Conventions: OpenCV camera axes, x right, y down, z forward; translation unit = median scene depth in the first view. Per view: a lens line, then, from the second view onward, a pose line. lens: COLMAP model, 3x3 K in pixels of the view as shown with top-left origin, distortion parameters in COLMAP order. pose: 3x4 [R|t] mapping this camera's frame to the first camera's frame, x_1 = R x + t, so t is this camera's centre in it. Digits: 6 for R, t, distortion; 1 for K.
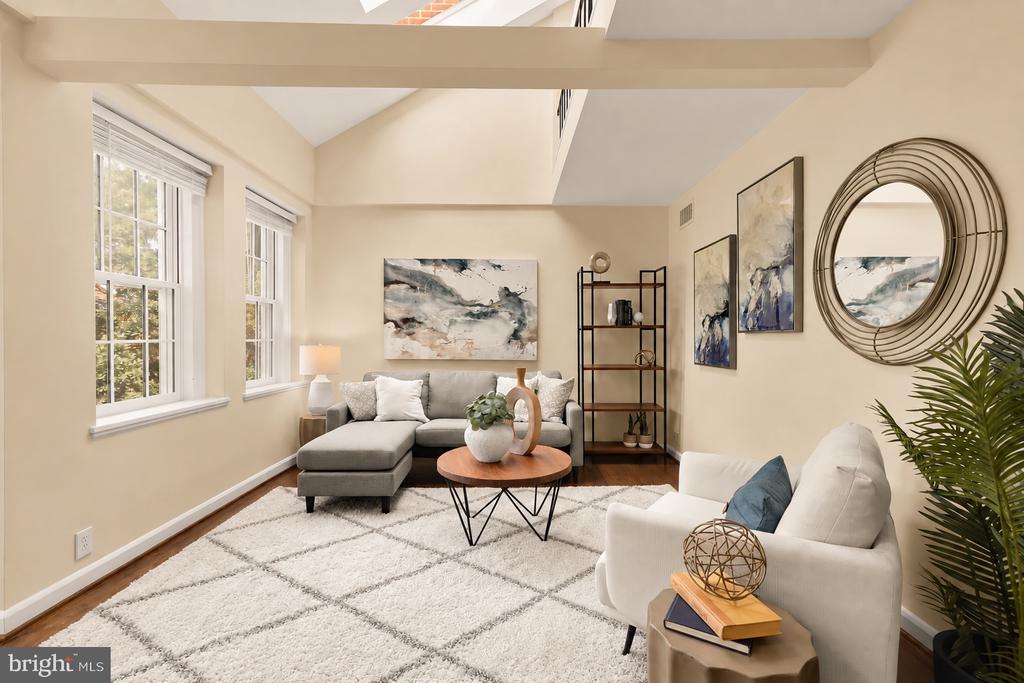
lens RADIAL K [[465.1, 0, 514.4], [0, 465.1, 332.3], [0, 0, 1]] dist [0.011443, -0.001753]
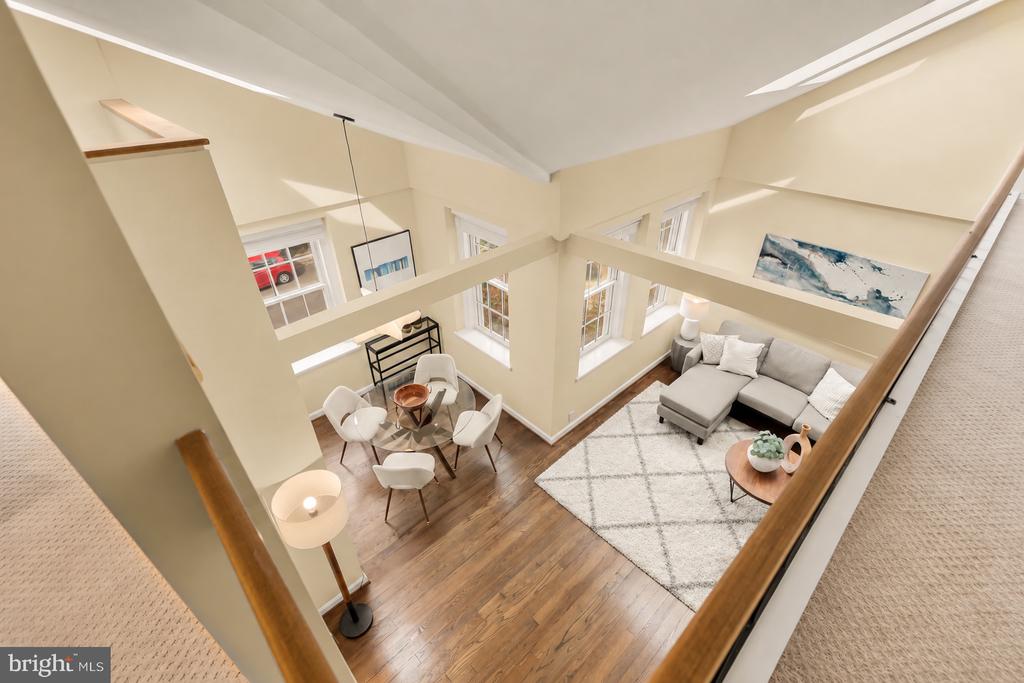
lens RADIAL K [[465.1, 0, 518.4], [0, 465.1, 332.6], [0, 0, 1]] dist [0.011443, -0.001753]
pose [[0.686465, 0.393155, -0.611715, 0.105441], [0.009099, 0.836525, 0.547853, -0.593971], [0.727106, -0.381648, 0.570667, -0.206901]]
